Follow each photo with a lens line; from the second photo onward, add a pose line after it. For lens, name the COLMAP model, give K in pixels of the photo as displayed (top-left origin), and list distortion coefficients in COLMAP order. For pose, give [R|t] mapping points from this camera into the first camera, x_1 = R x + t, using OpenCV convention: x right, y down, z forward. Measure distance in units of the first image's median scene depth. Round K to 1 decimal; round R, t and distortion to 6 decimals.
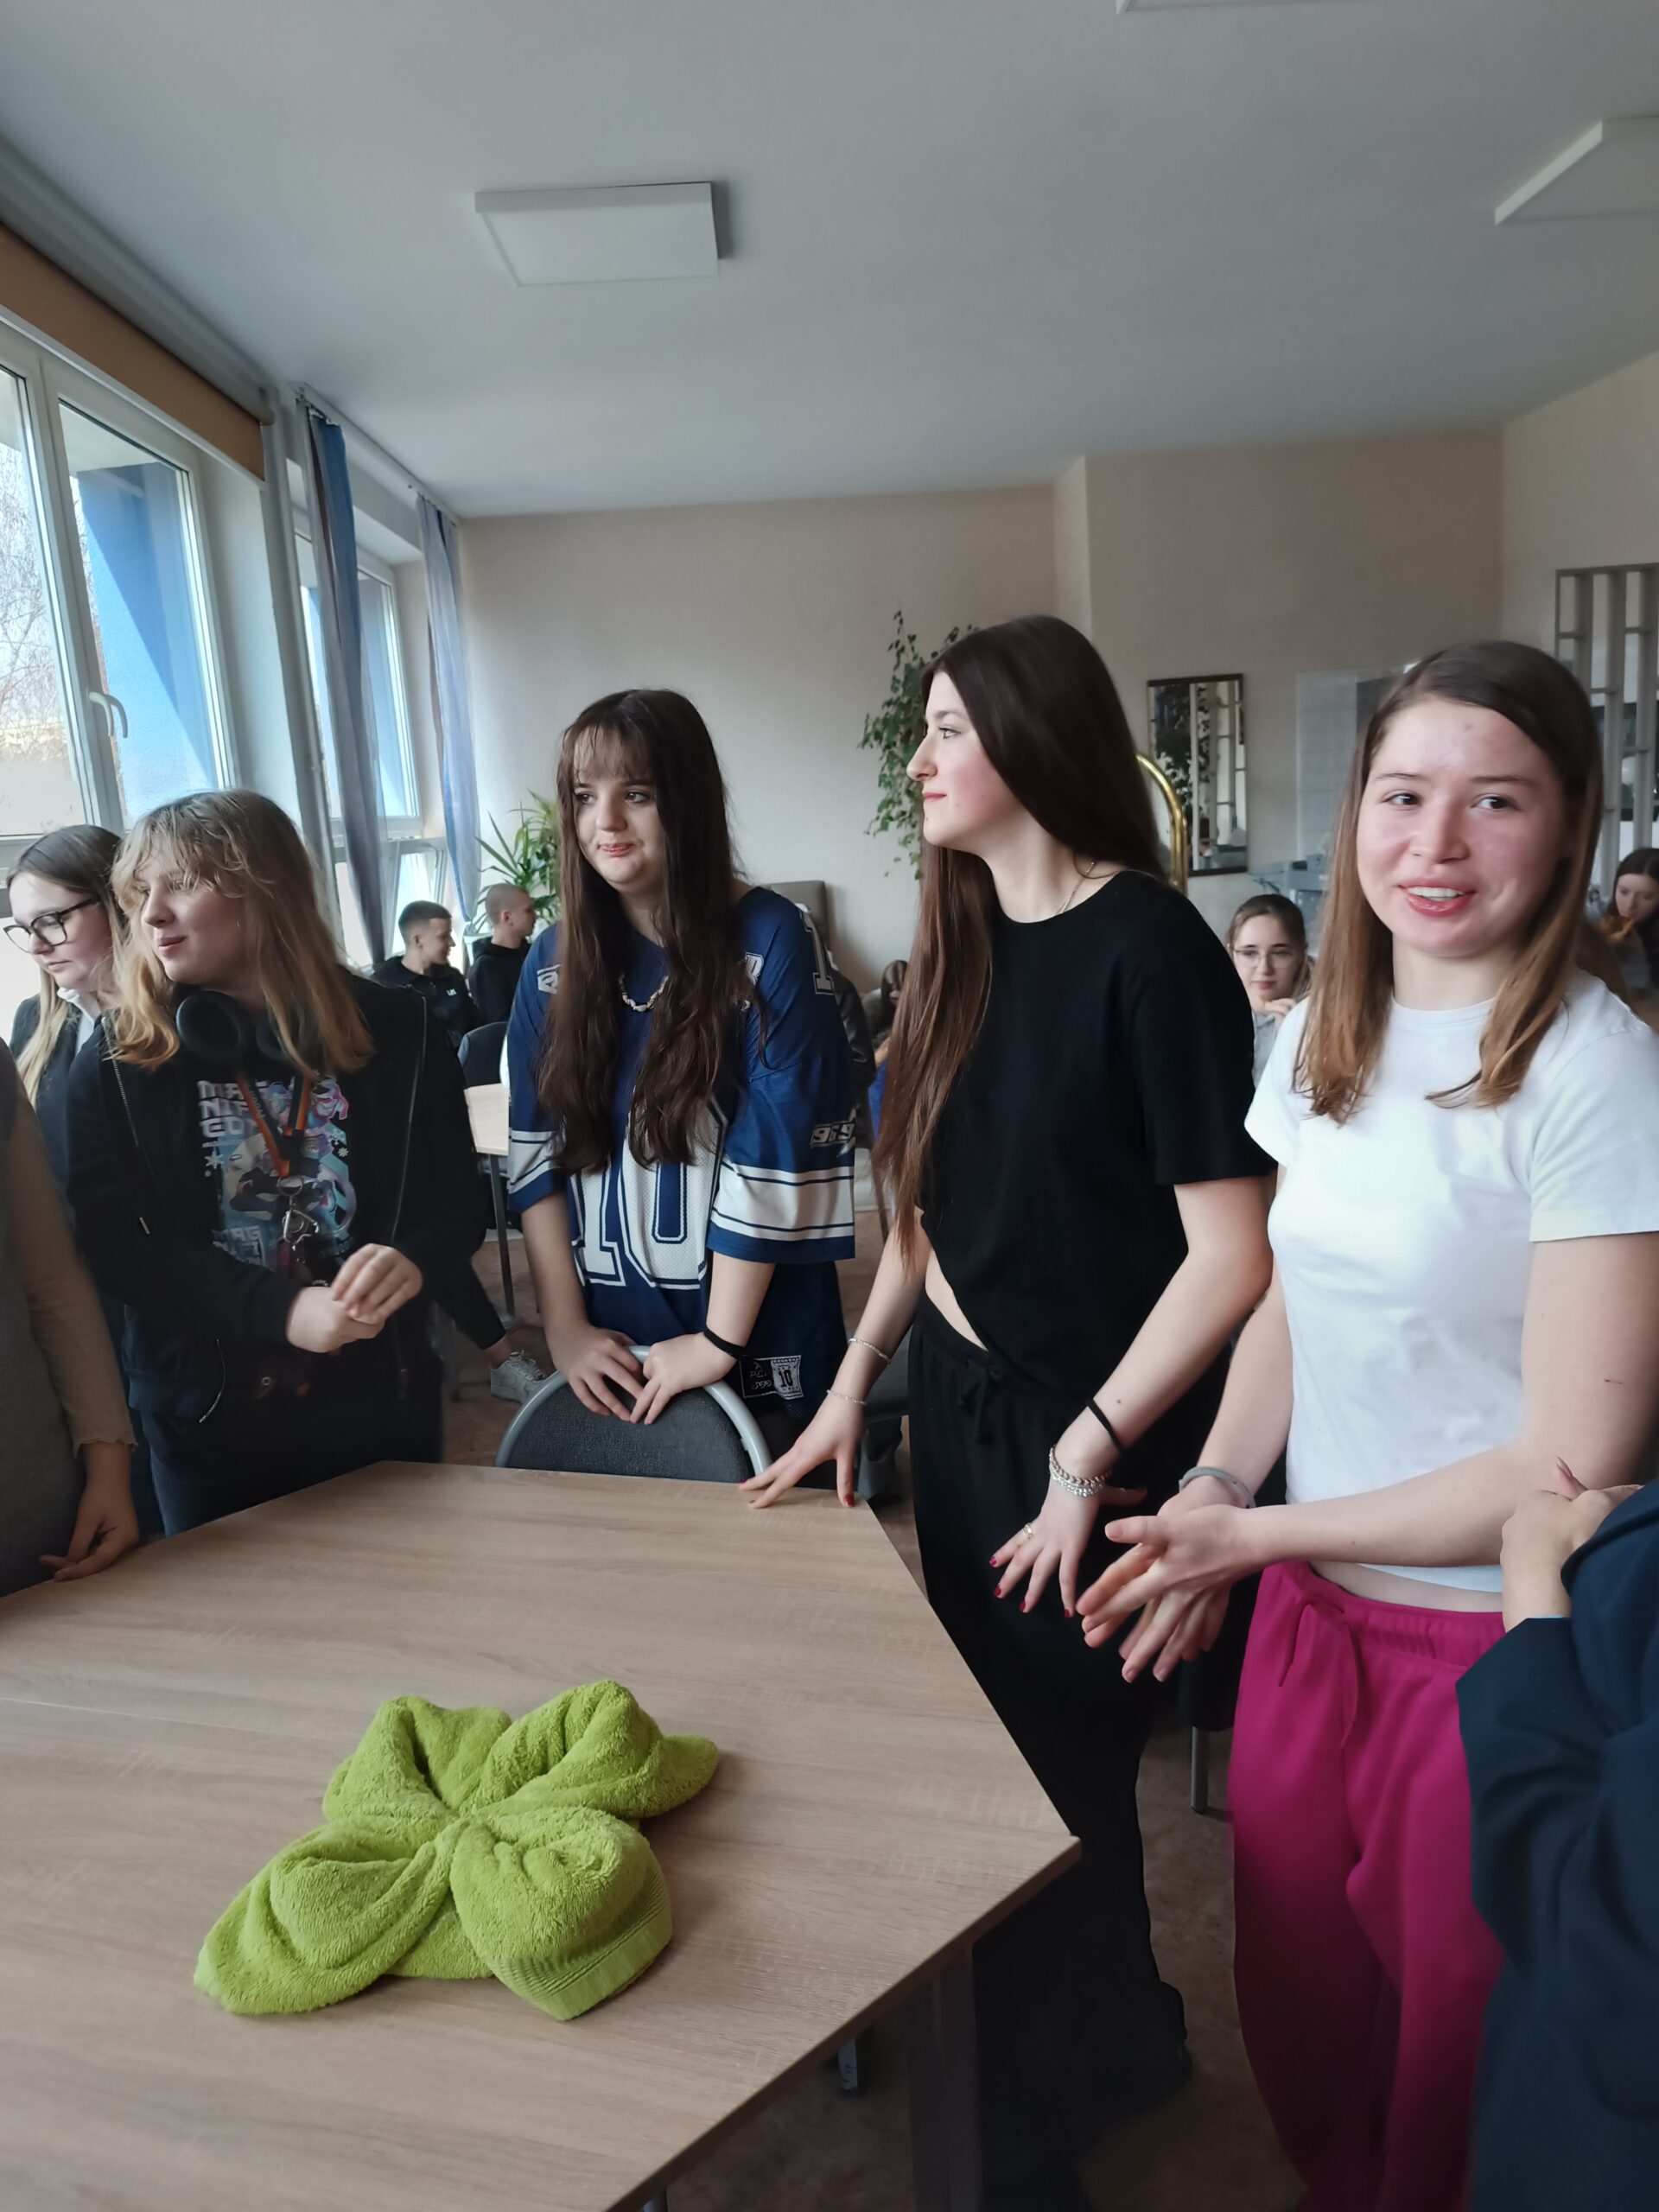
lens RADIAL K [[1584.1, 0, 830.2], [0, 1584.1, 1094.5], [0, 0, 1]] dist [0.042228, -0.044084]
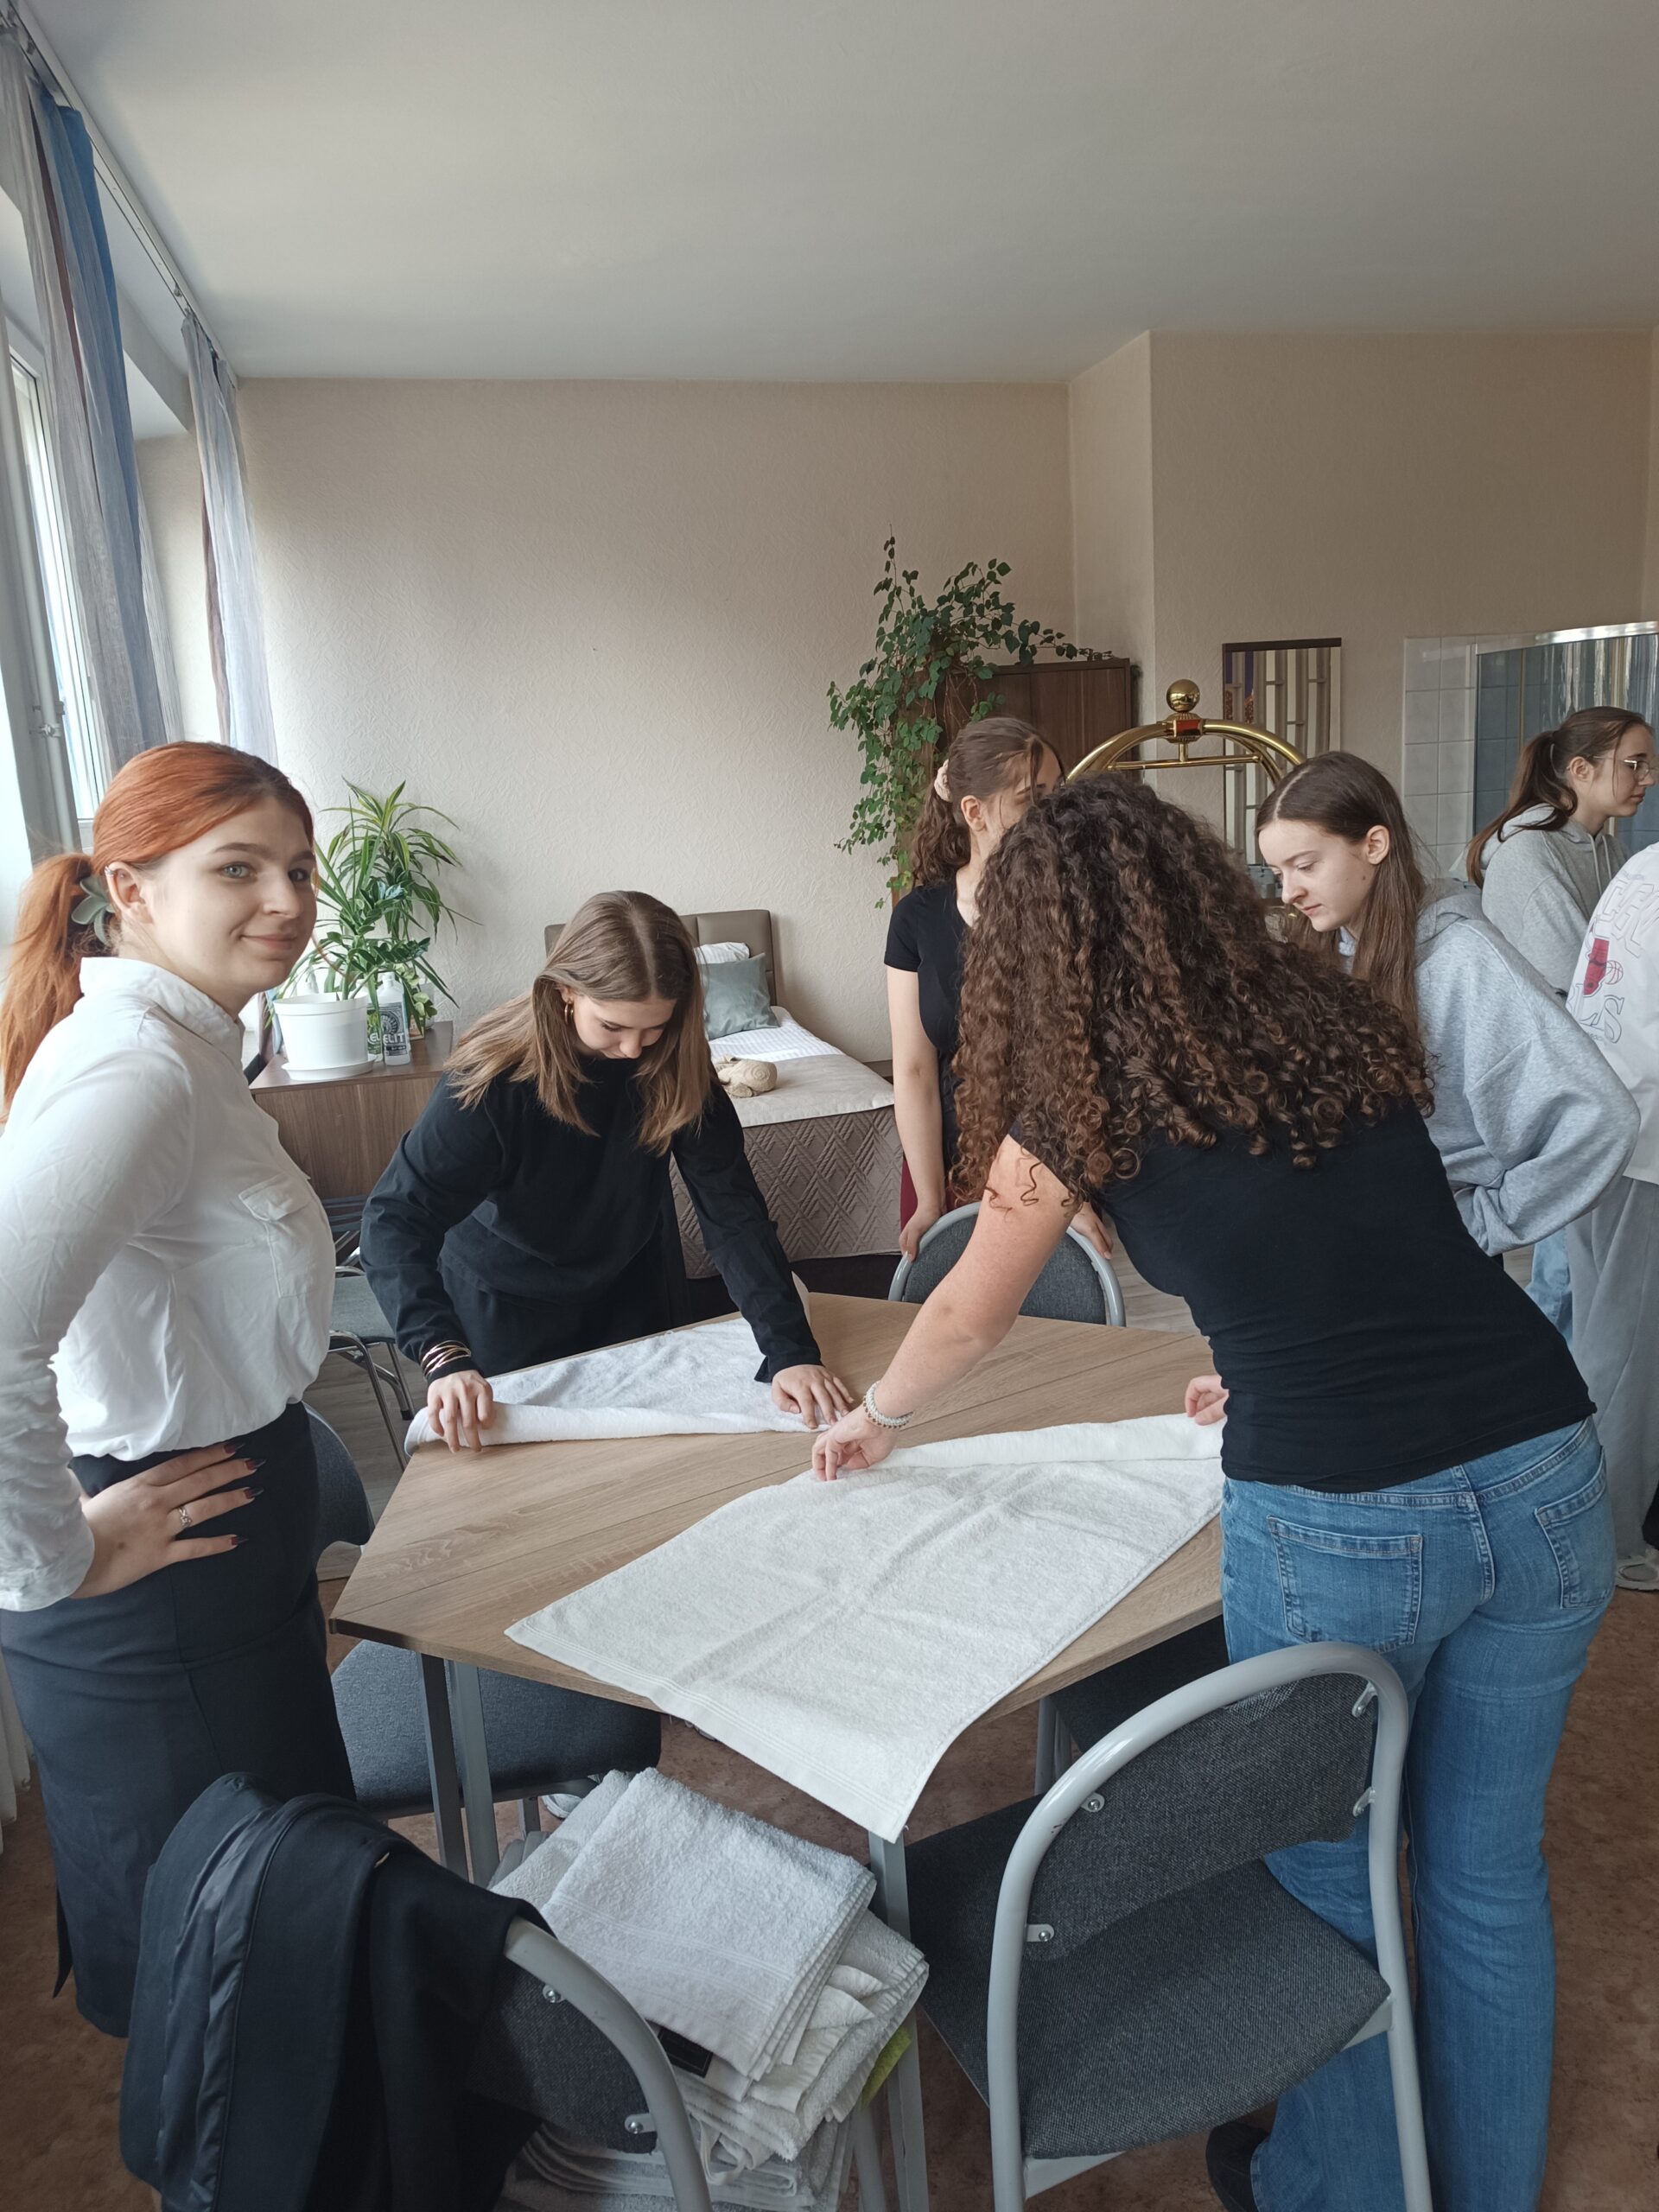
lens RADIAL K [[1584.1, 0, 830.2], [0, 1584.1, 1094.5], [0, 0, 1]] dist [0.042228, -0.044084]
pose [[0.983461, -0.022750, 0.179686, -0.117997], [0.023729, 0.999713, -0.003299, -0.052312], [-0.179559, 0.007508, 0.983719, 0.303741]]
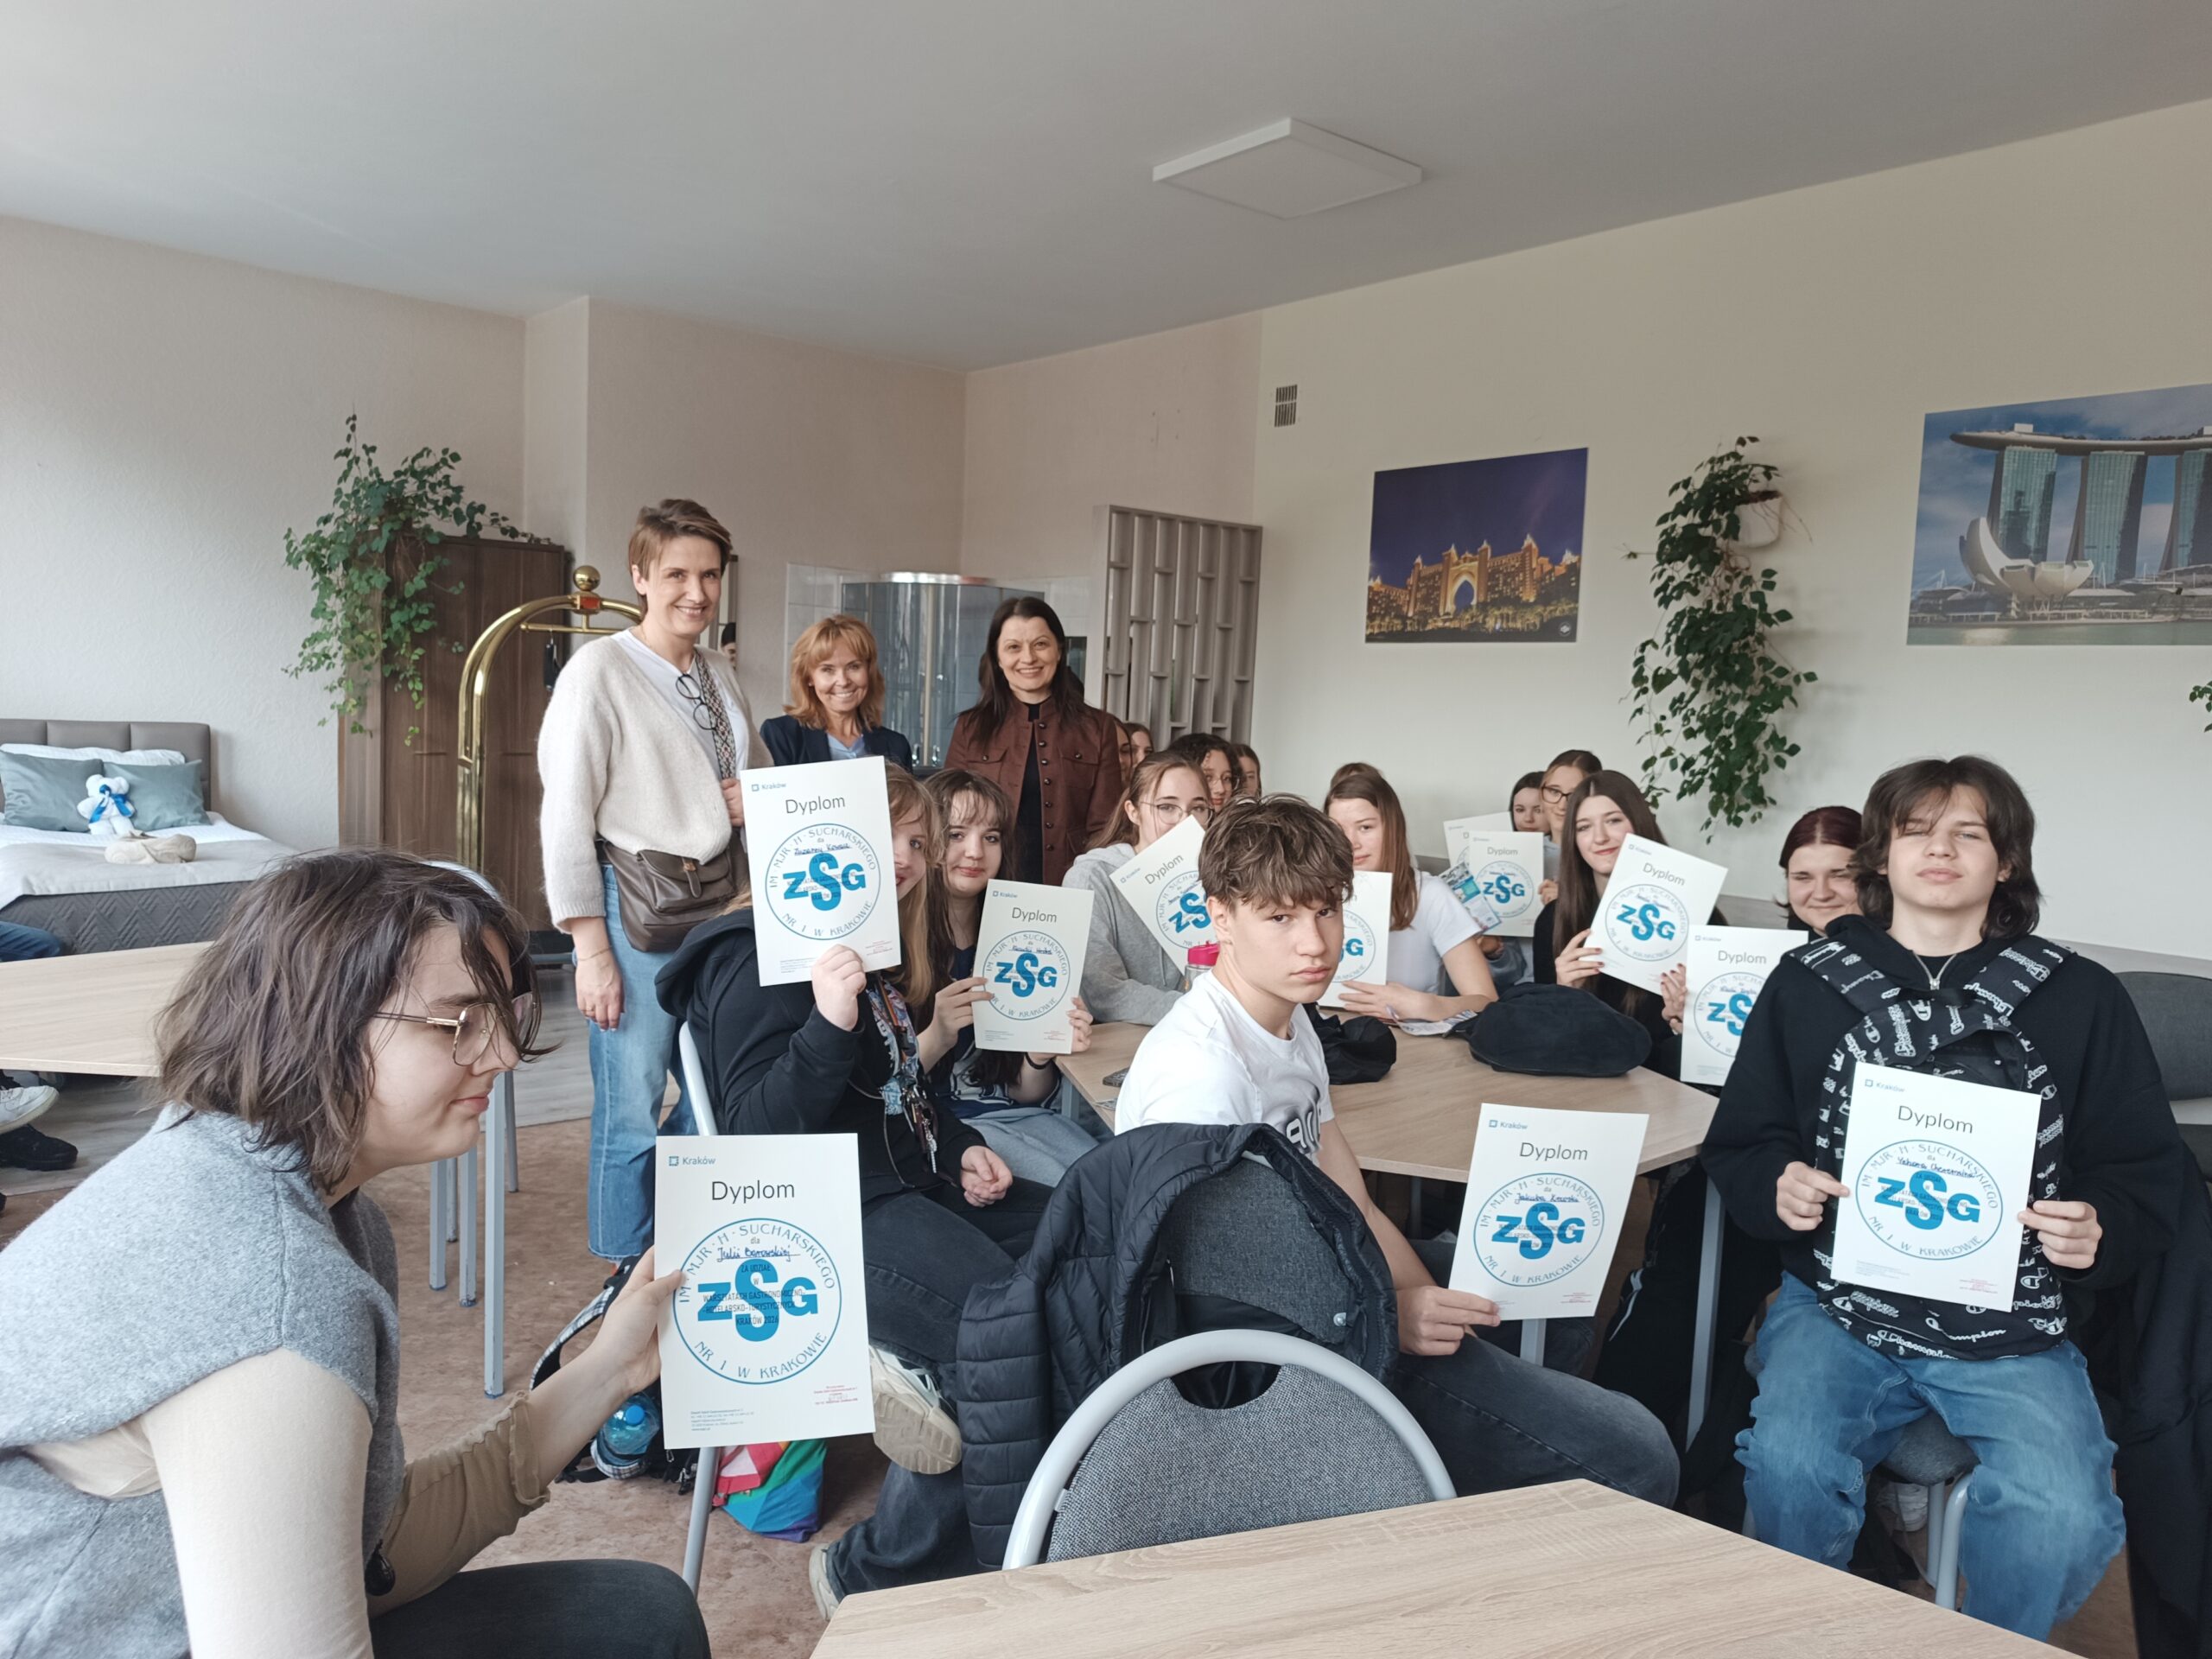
lens RADIAL K [[1584.1, 0, 1106.0], [0, 1584.1, 829.5], [0, 0, 1]] dist [0.042228, -0.044084]
pose [[0.792099, 0.055185, 0.607893, -0.141829], [0.012078, 0.994293, -0.106000, 0.006406], [-0.610273, 0.091304, 0.786912, 0.117595]]
